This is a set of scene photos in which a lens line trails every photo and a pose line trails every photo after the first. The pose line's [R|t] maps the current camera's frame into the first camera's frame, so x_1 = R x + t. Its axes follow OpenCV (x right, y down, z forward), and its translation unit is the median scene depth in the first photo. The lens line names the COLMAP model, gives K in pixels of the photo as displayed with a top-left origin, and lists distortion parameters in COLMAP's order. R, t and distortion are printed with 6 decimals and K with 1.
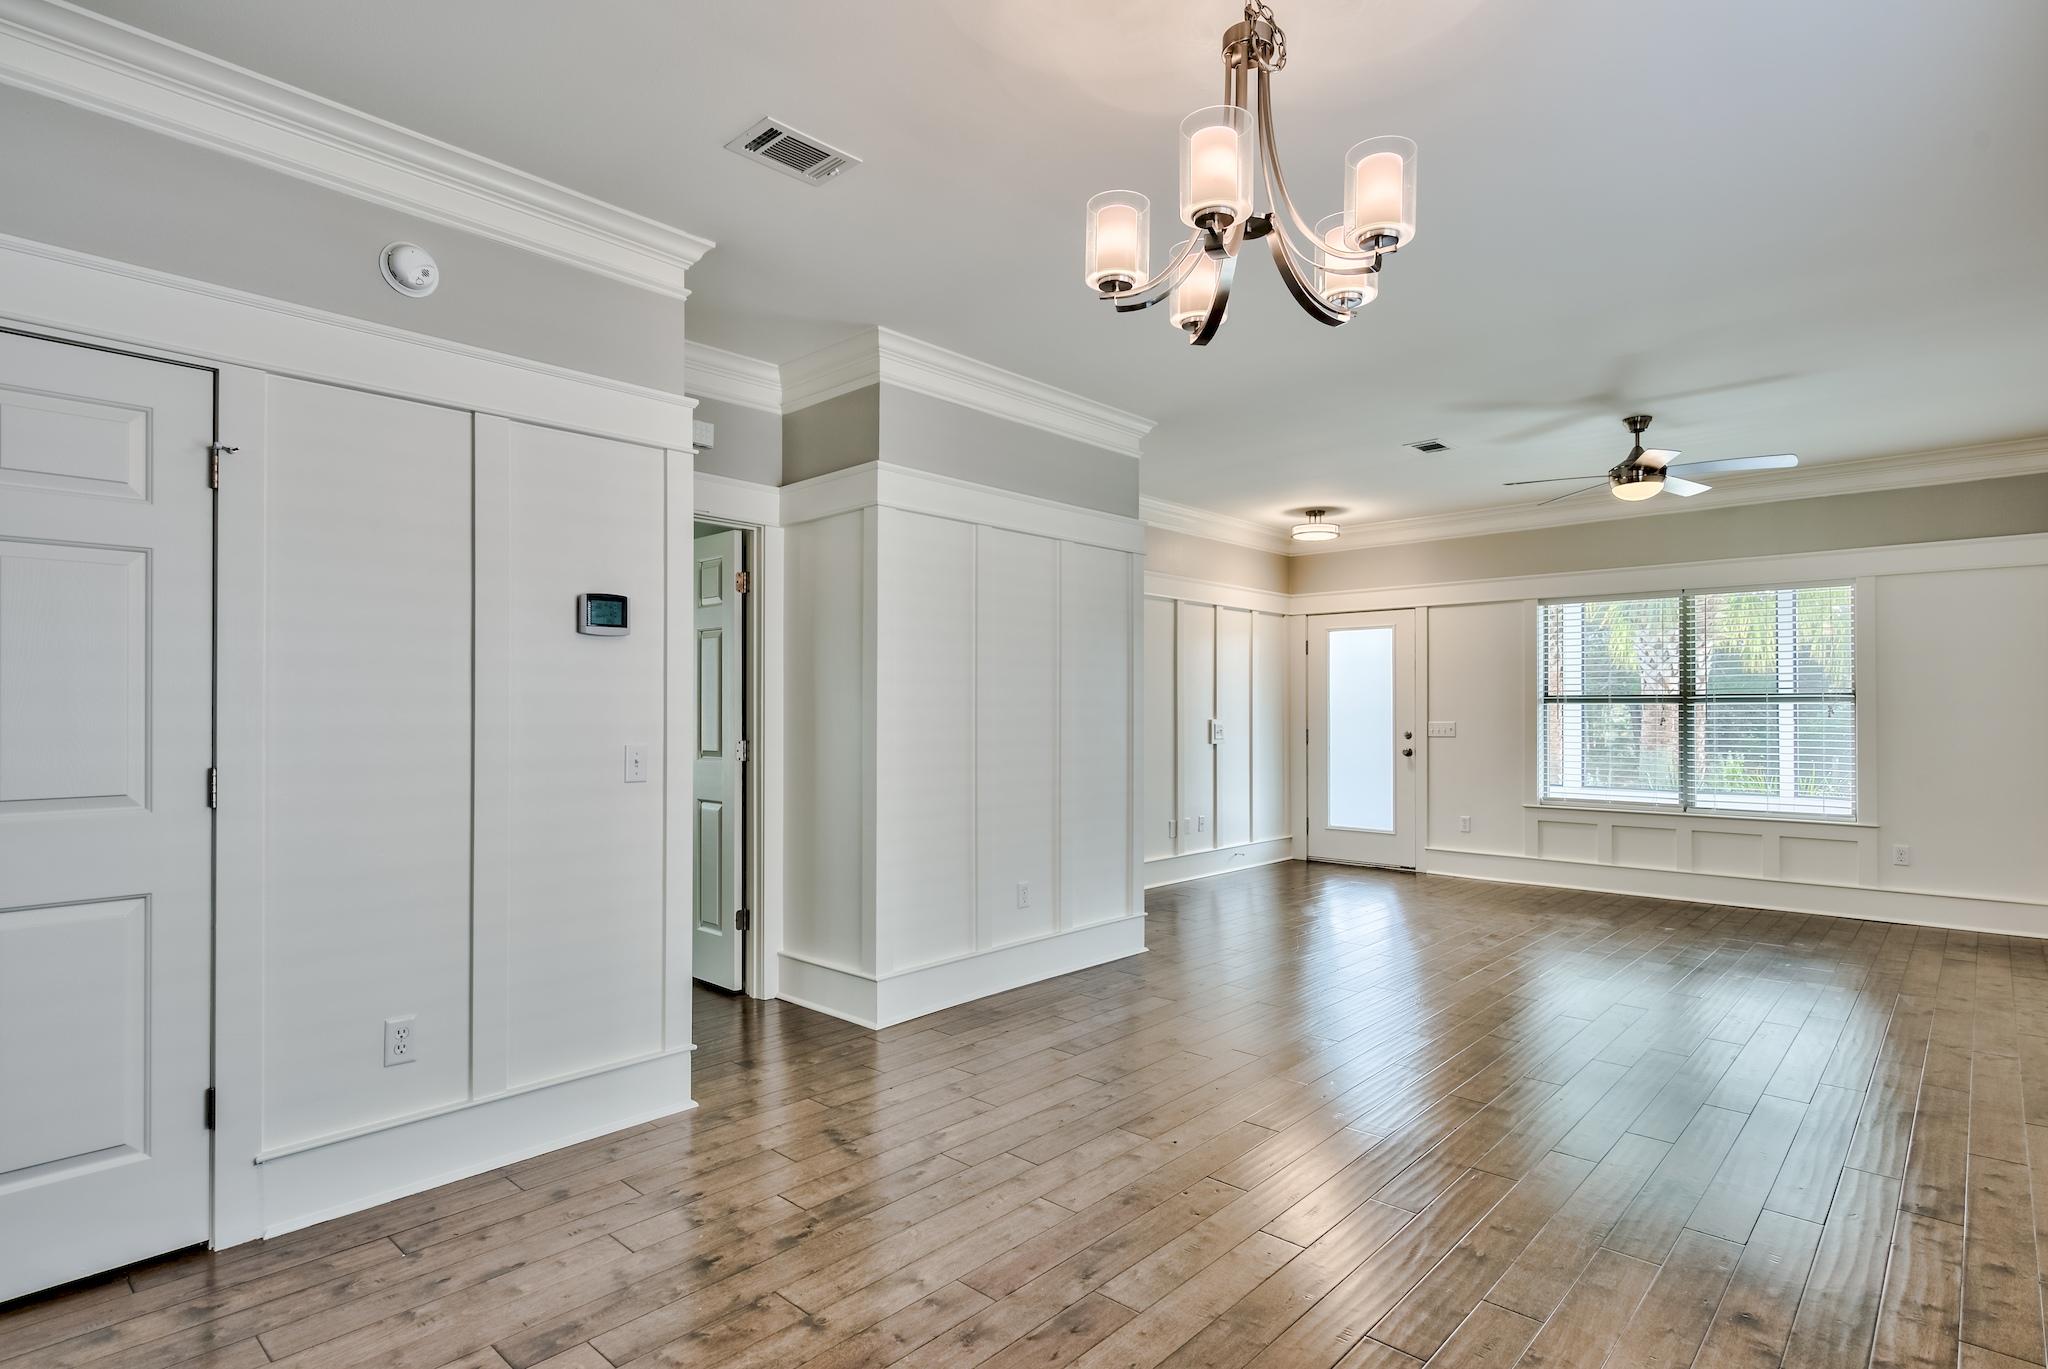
lens RADIAL K [[1069.0, 0, 1011.3], [0, 1069.0, 692.0], [0, 0, 1]] dist [0.000607, 0.000027]
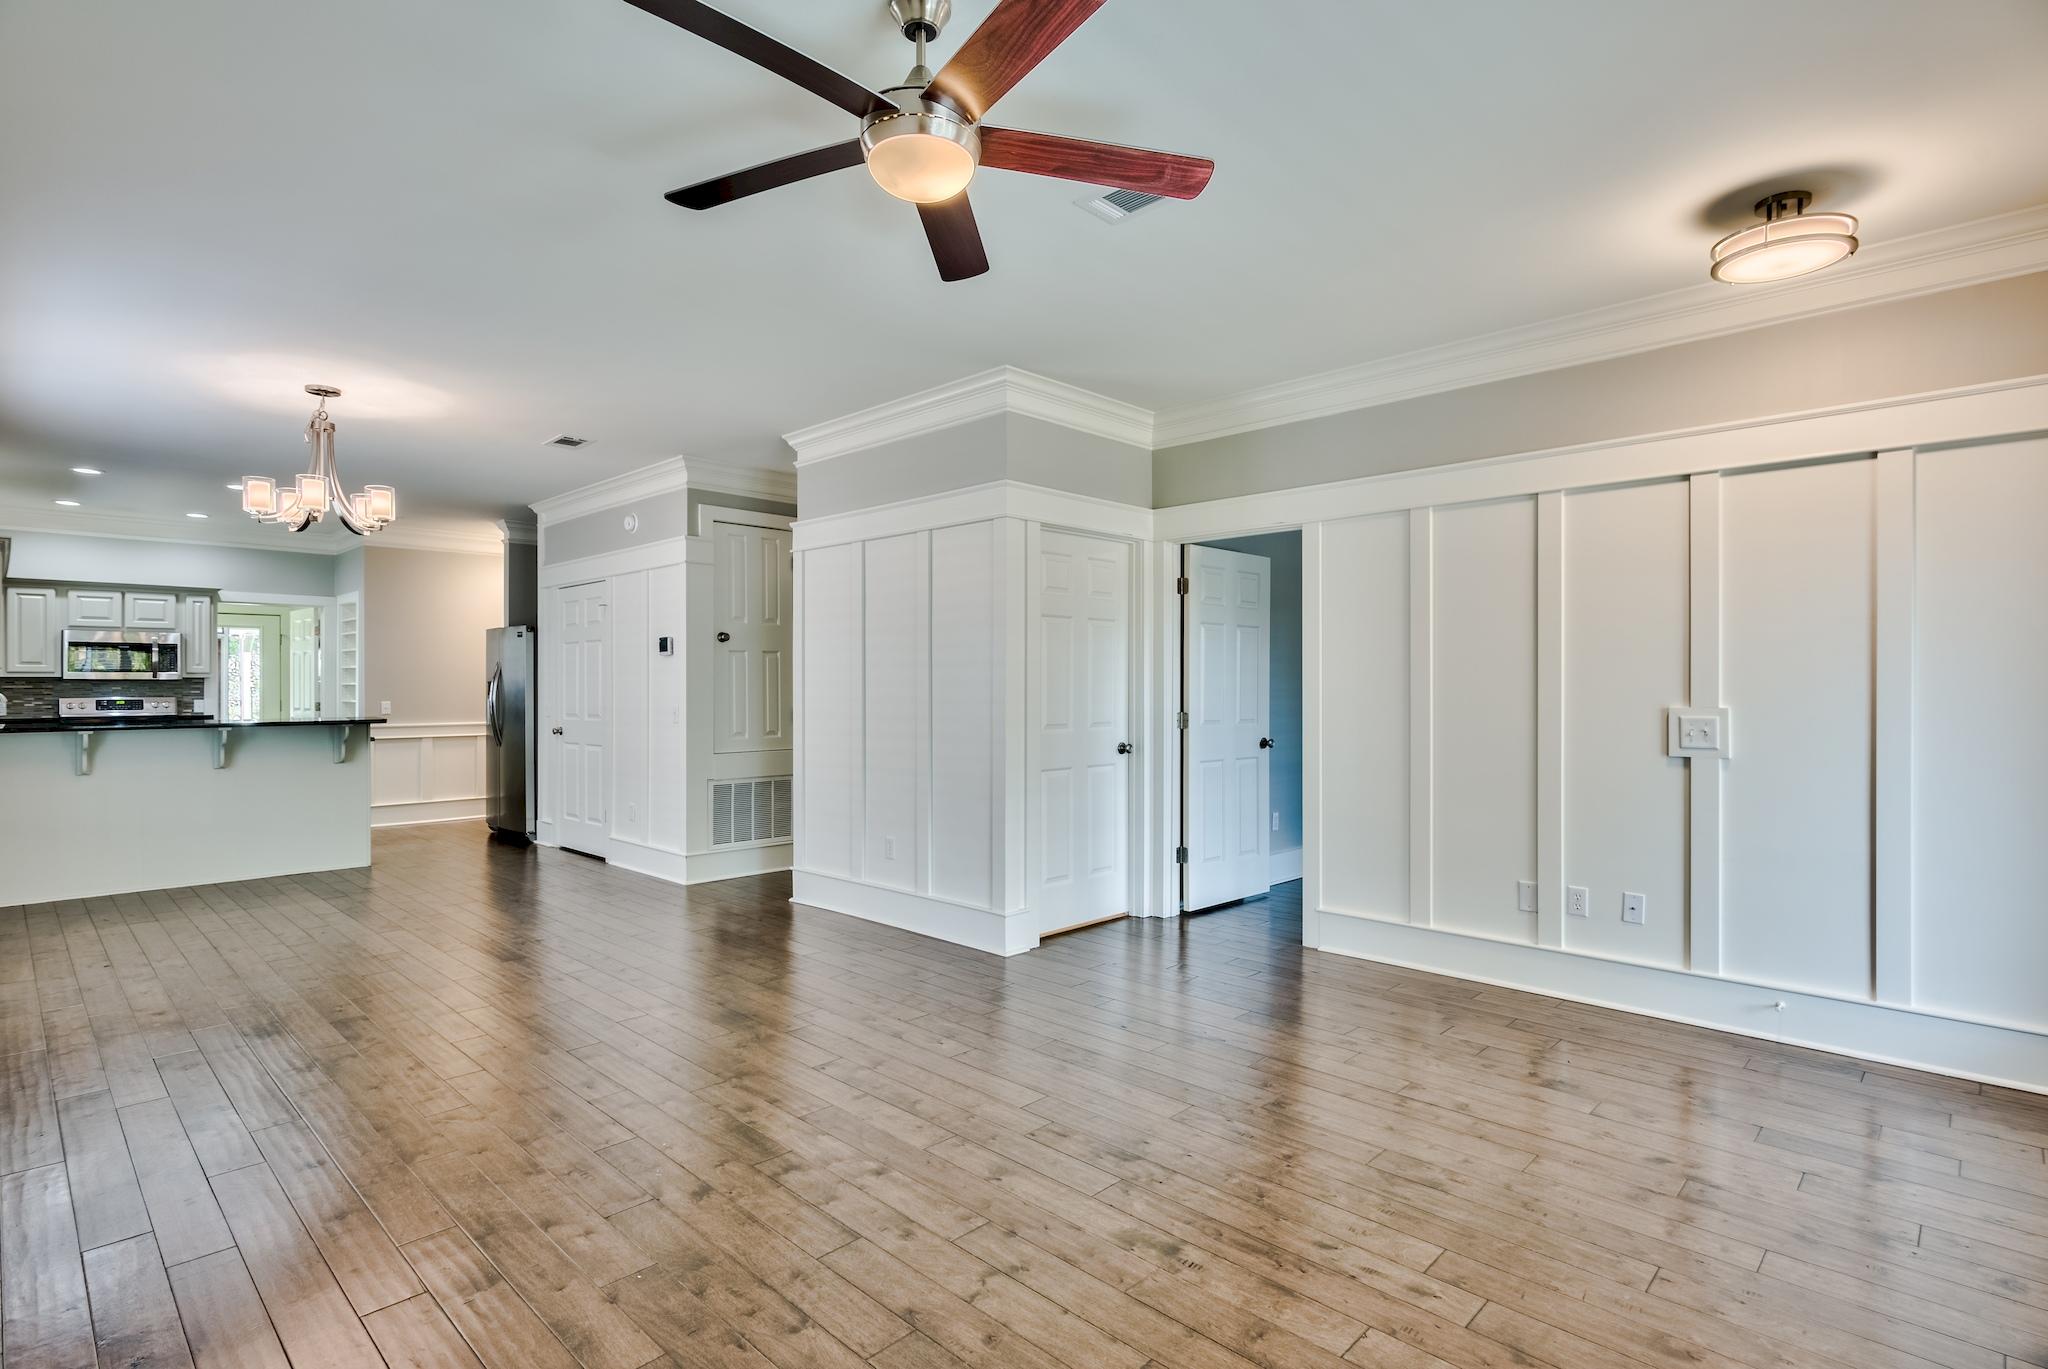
lens RADIAL K [[995.1, 0, 1023.8], [0, 995.1, 693.4], [0, 0, 1]] dist [-0.003667, -0.001074]
pose [[-0.021707, 0.005972, -0.999747, 0.792935], [0.018890, 0.999806, 0.005562, 0.013747], [0.999586, -0.018764, -0.021816, 0.854001]]
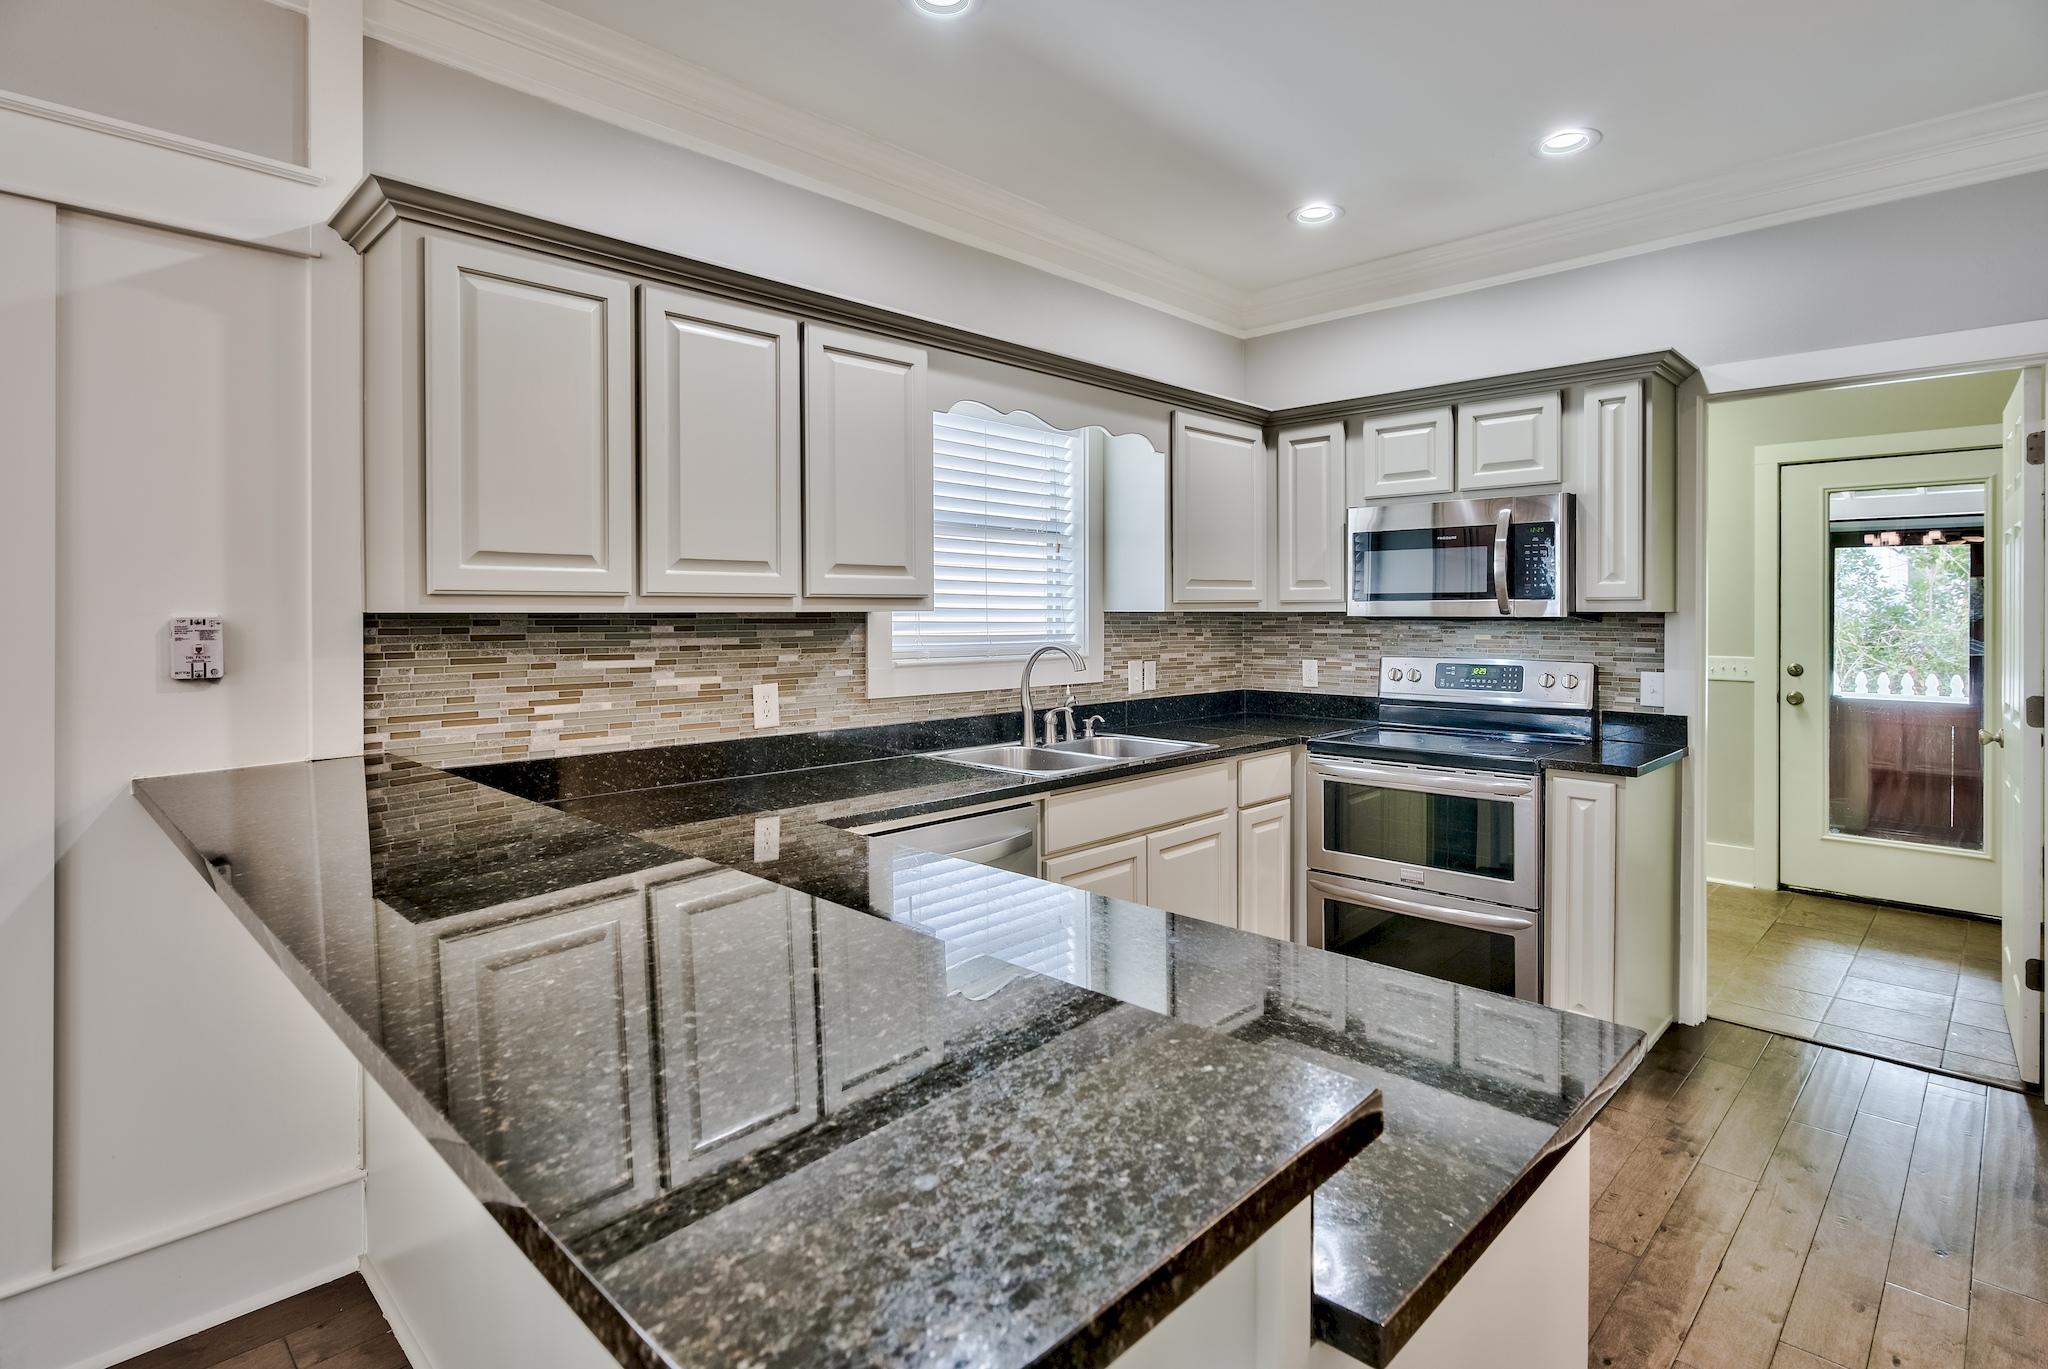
lens RADIAL K [[1030.1, 0, 1023.0], [0, 1030.1, 617.1], [0, 0, 1]] dist [-0.002762, -0.000051]
pose [[-0.999822, -0.001509, 0.018788, -0.235194], [-0.001765, 0.999906, -0.013601, -0.011395], [-0.018766, -0.013632, -0.999731, 0.222090]]
